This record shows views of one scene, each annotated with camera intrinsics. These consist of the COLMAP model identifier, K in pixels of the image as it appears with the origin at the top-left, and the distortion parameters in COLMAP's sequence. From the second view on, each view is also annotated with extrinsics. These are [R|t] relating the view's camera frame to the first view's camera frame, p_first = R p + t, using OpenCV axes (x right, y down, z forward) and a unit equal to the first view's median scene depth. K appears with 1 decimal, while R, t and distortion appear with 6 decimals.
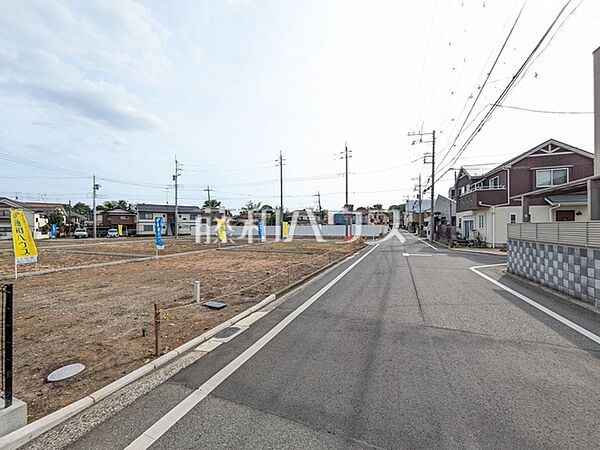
lens RADIAL K [[239.9, 0, 298.5], [0, 239.9, 225.4], [0, 0, 1]] dist [0.002429, 0.000570]
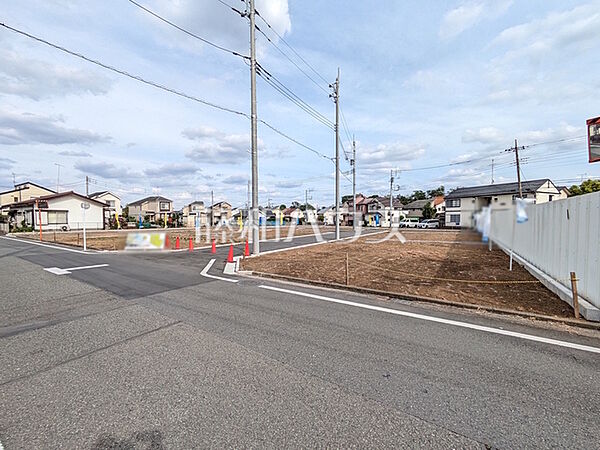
lens RADIAL K [[239.9, 0, 298.5], [0, 239.9, 225.4], [0, 0, 1]] dist [0.002429, 0.000570]
pose [[-0.193943, 0.033094, -0.980454, 2.369007], [0.009733, 0.999447, 0.031810, 0.040458], [0.980965, -0.003373, -0.194158, 5.645823]]
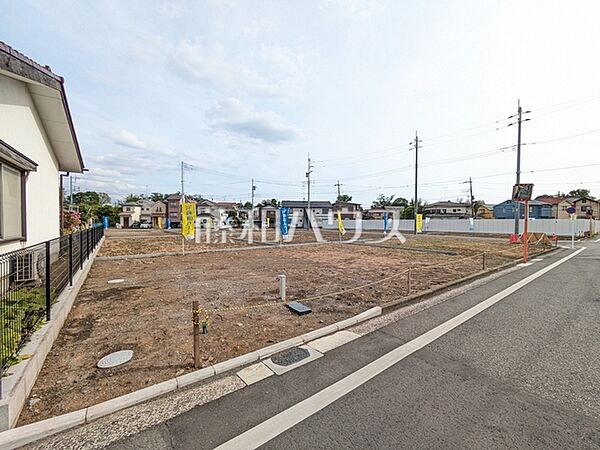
lens RADIAL K [[239.9, 0, 298.5], [0, 239.9, 225.4], [0, 0, 1]] dist [0.002429, 0.000570]
pose [[0.859365, 0.017892, -0.511050, 0.041969], [-0.007034, 0.999707, 0.023171, 0.032402], [0.511315, -0.016318, 0.859239, 0.254893]]
